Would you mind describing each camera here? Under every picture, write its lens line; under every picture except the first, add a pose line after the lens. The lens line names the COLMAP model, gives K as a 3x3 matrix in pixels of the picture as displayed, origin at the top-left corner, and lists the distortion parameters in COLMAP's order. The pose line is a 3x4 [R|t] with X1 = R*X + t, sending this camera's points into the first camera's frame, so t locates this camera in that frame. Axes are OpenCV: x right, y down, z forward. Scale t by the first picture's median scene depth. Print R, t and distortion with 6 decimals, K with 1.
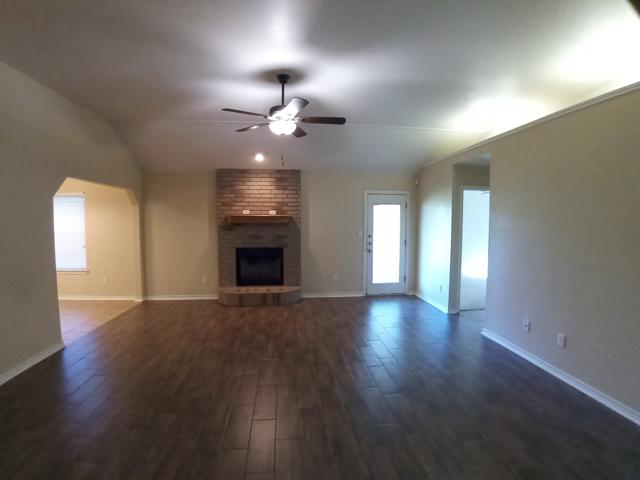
lens RADIAL K [[322.3, 0, 318.3], [0, 322.3, 239.5], [0, 0, 1]] dist [-0.088057, -0.000529]
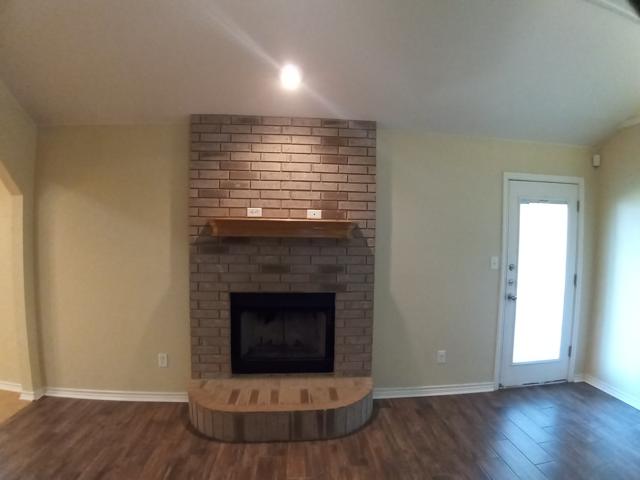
lens RADIAL K [[322.3, 0, 318.3], [0, 322.3, 239.5], [0, 0, 1]] dist [-0.088057, -0.000529]
pose [[0.999689, 0.014921, -0.019979, -0.127251], [-0.015427, 0.999558, -0.025430, -0.037665], [0.019590, 0.025730, 0.999477, 0.557484]]
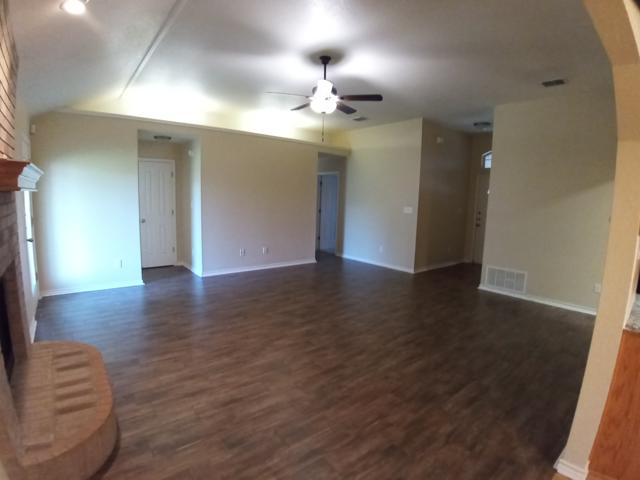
lens RADIAL K [[322.3, 0, 318.3], [0, 322.3, 239.5], [0, 0, 1]] dist [-0.088057, -0.000529]
pose [[-0.544512, -0.130514, 0.828537, -0.575949], [0.016482, 0.985964, 0.166145, -0.046318], [-0.838591, 0.104124, -0.534717, 0.898602]]
